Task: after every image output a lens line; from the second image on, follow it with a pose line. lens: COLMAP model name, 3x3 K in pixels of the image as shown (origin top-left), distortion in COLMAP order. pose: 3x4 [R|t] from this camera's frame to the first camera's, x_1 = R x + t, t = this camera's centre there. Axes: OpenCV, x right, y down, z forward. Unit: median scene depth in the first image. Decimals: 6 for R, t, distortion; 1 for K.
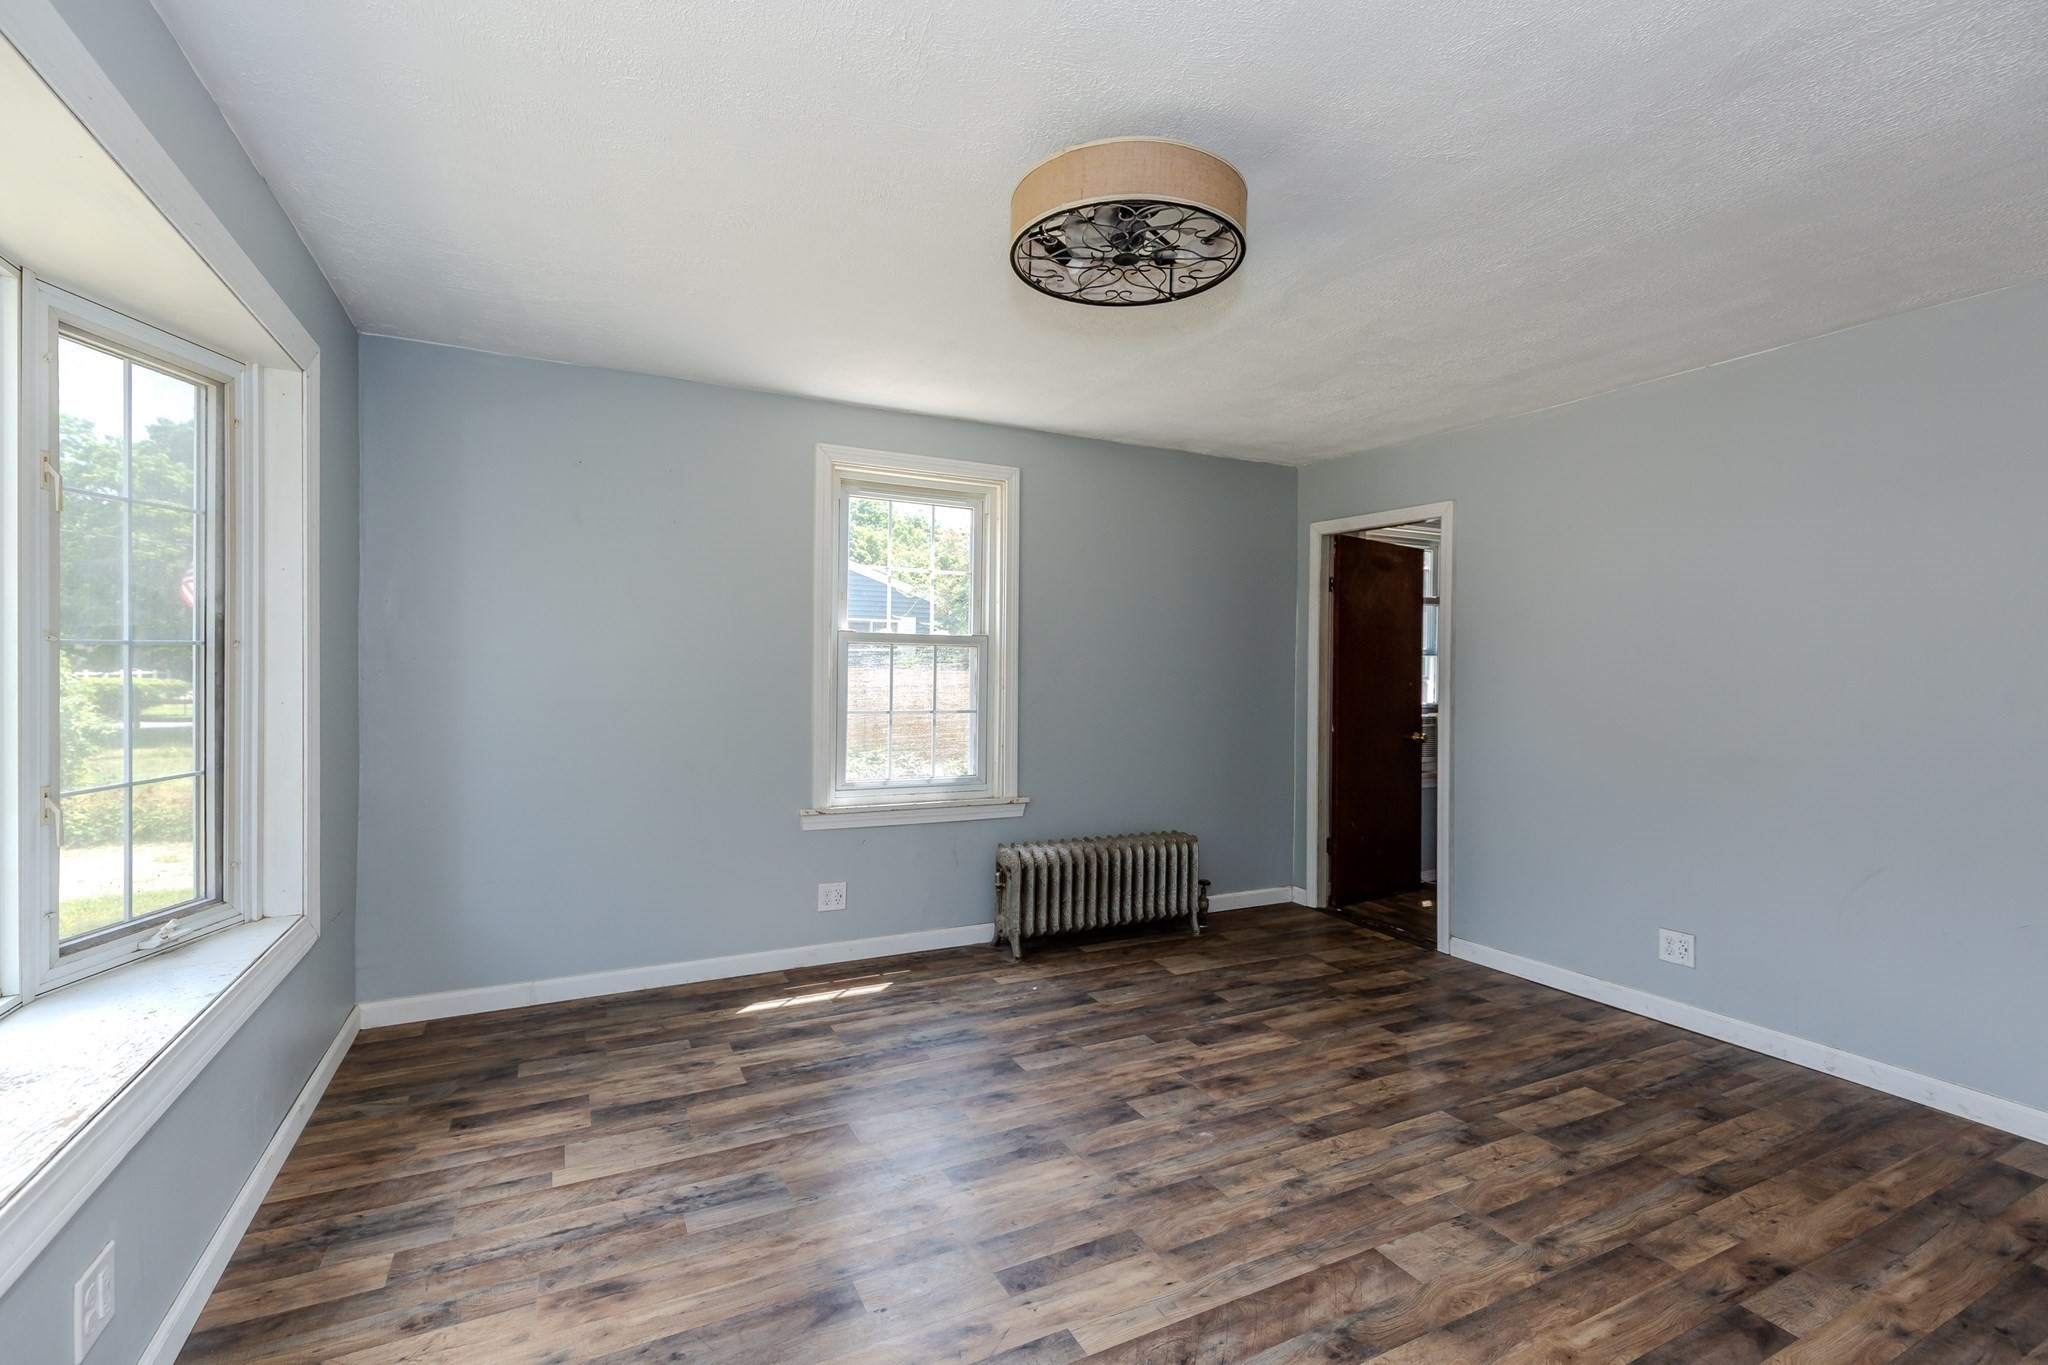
lens RADIAL K [[914.8, 0, 1025.2], [0, 914.8, 674.5], [0, 0, 1]] dist [0.006879, -0.001427]
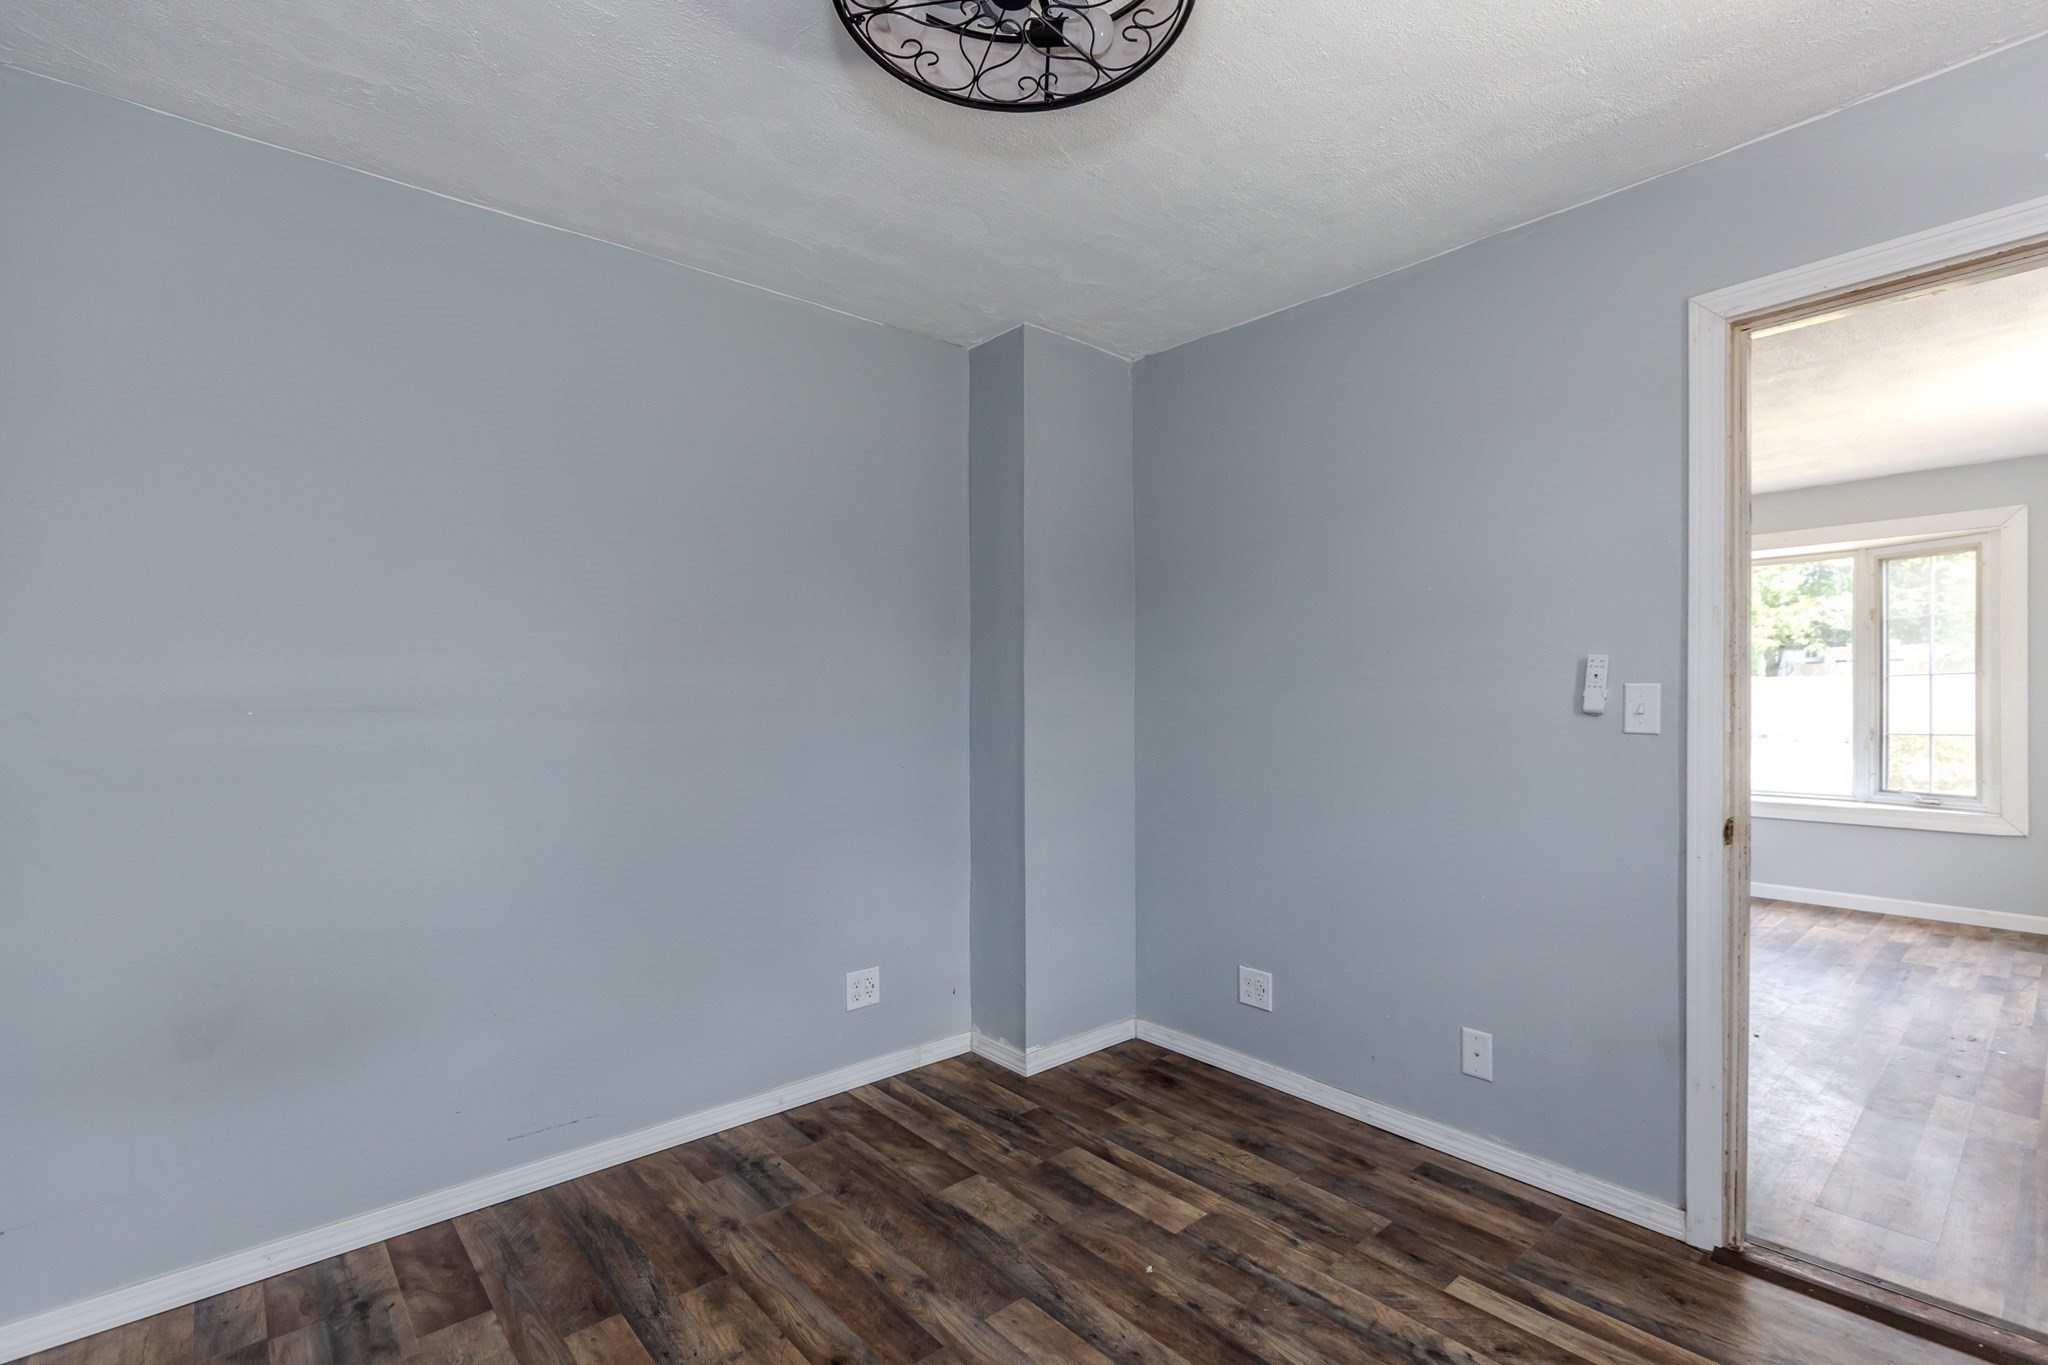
lens RADIAL K [[914.8, 0, 1019.2], [0, 914.8, 697.8], [0, 0, 1]] dist [0.006879, -0.001427]
pose [[-0.968413, -0.009760, -0.249161, 1.695686], [-0.012284, 0.999888, 0.008578, 0.033502], [0.249049, 0.011368, -0.968424, 2.455069]]
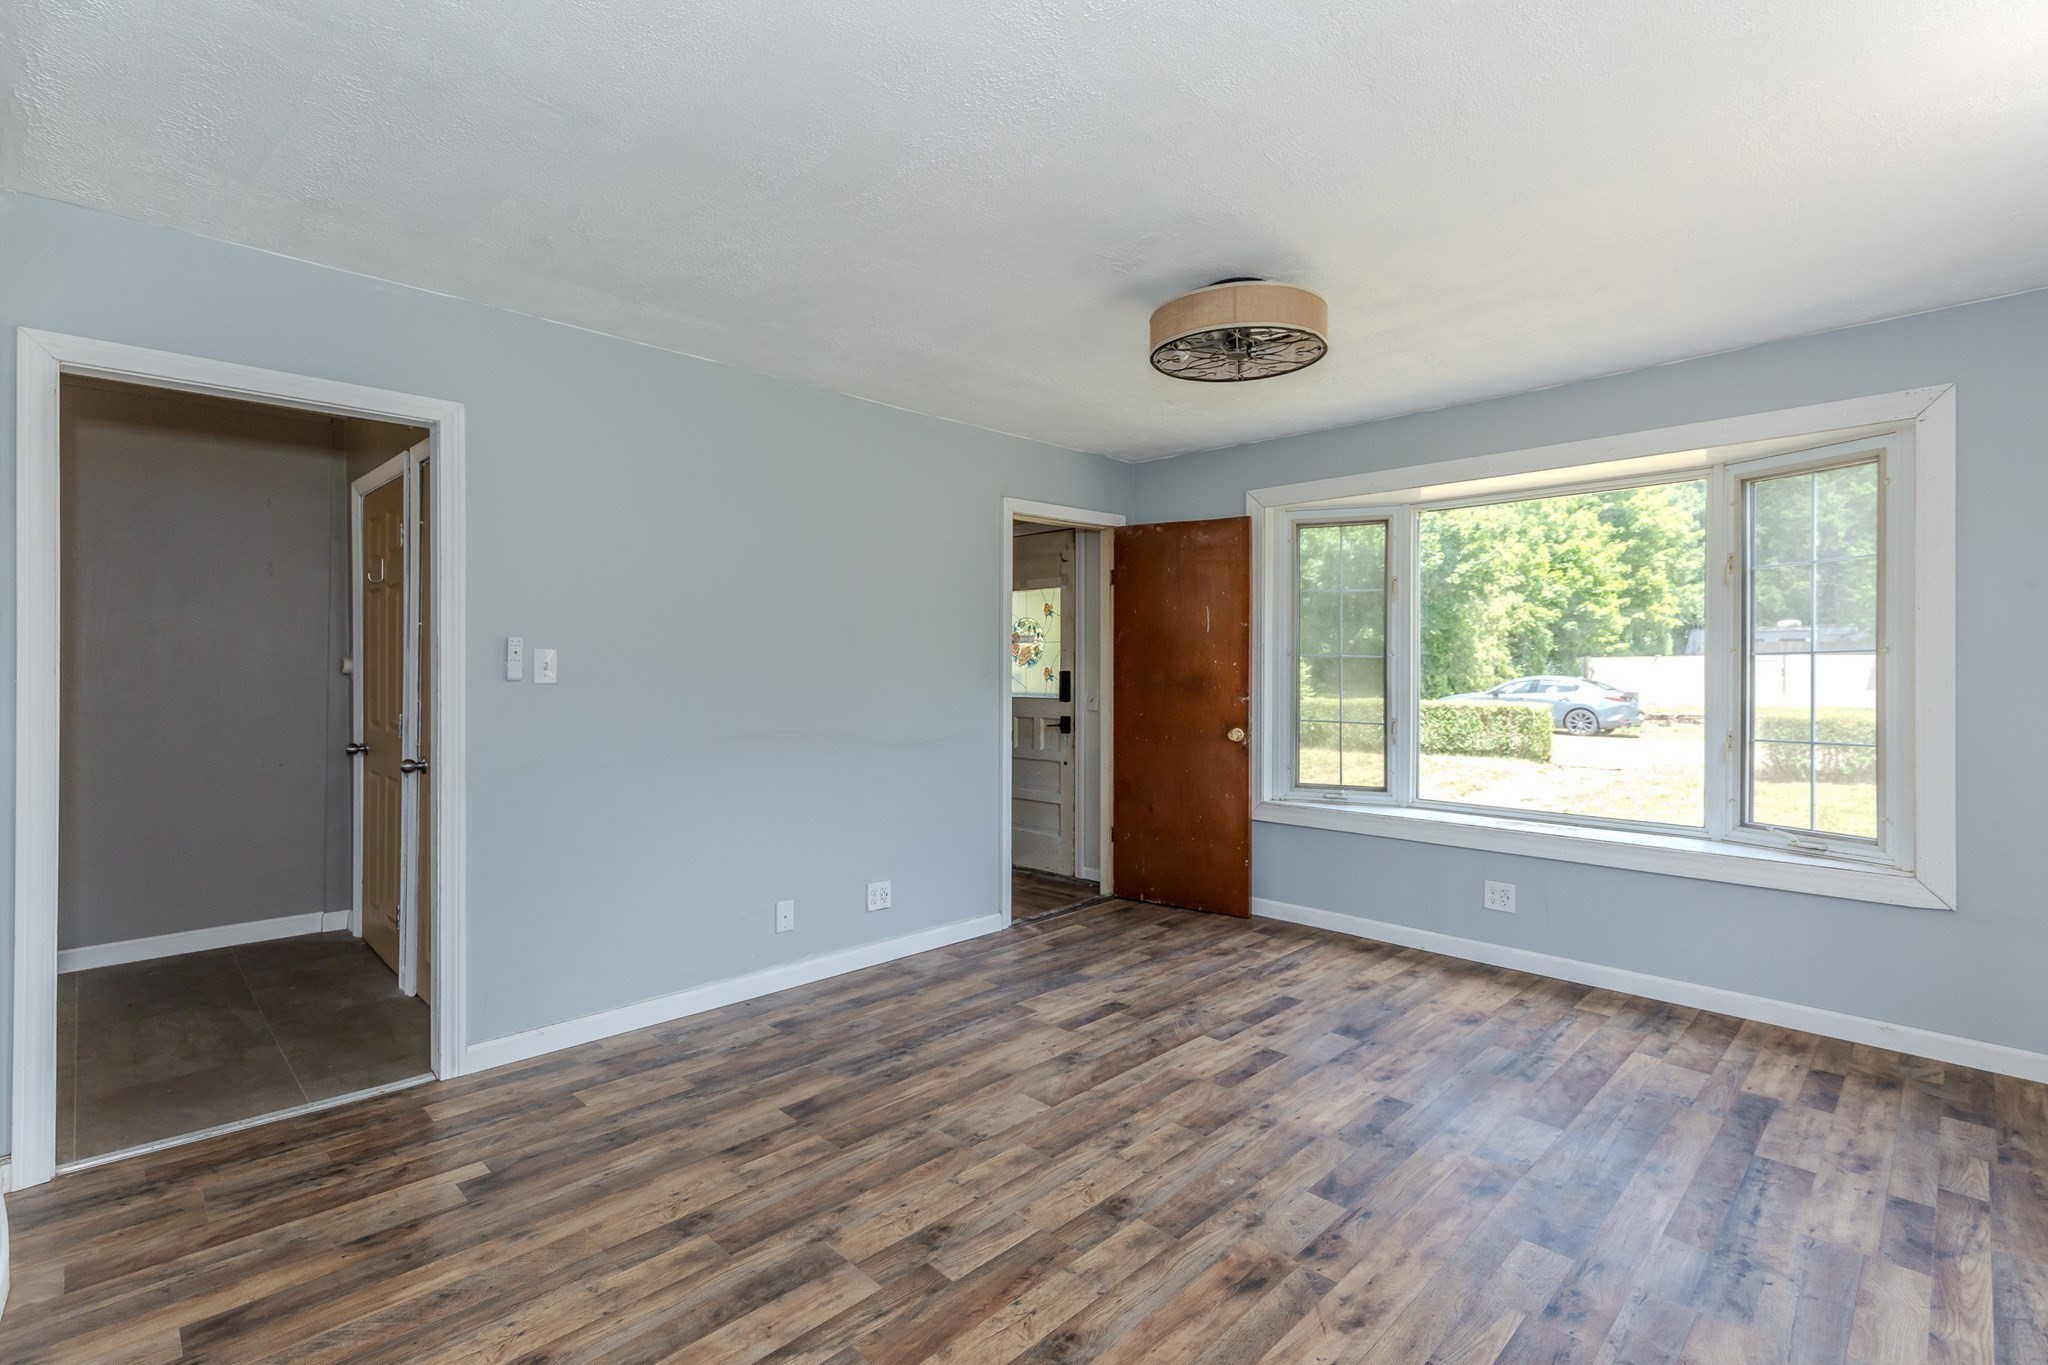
lens RADIAL K [[914.8, 0, 1025.2], [0, 914.8, 674.0], [0, 0, 1]] dist [0.006879, -0.001427]
pose [[-0.951018, -0.012025, -0.308900, 0.701666], [-0.015252, 0.999851, 0.008034, 0.013744], [0.308758, 0.012351, -0.951060, 1.884134]]
